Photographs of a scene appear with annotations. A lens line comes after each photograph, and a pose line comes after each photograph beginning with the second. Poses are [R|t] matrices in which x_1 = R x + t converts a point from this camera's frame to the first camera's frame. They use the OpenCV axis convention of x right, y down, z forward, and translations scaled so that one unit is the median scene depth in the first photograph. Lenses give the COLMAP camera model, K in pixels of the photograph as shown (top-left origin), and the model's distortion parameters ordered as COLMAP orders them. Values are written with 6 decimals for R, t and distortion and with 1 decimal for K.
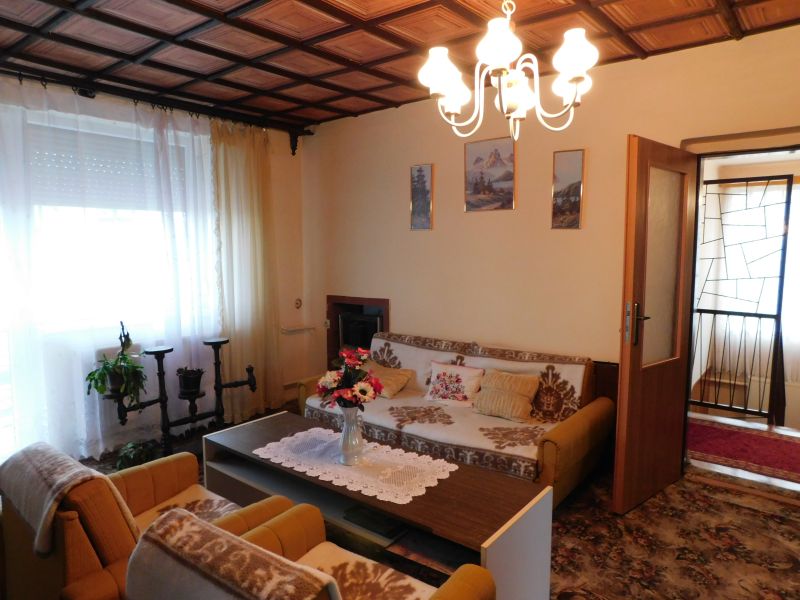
lens RADIAL K [[543.5, 0, 400.0], [0, 543.5, 300.0], [0, 0, 1]] dist [-0.039037, 0.042063]
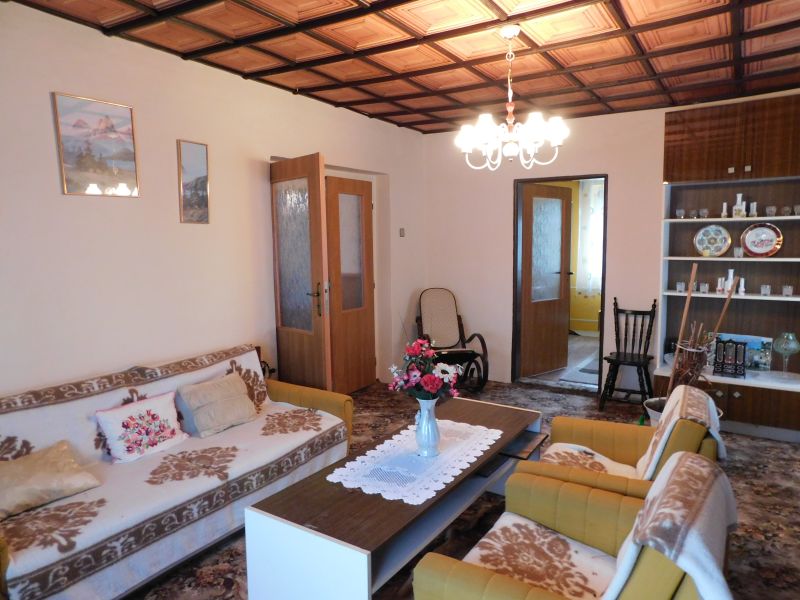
lens RADIAL K [[543.5, 0, 400.0], [0, 543.5, 300.0], [0, 0, 1]] dist [-0.039037, 0.042063]
pose [[-0.098029, -0.109161, 0.989179, -0.707730], [0.111439, 0.986510, 0.119910, -0.072202], [-0.988925, 0.121988, -0.084542, 0.746390]]
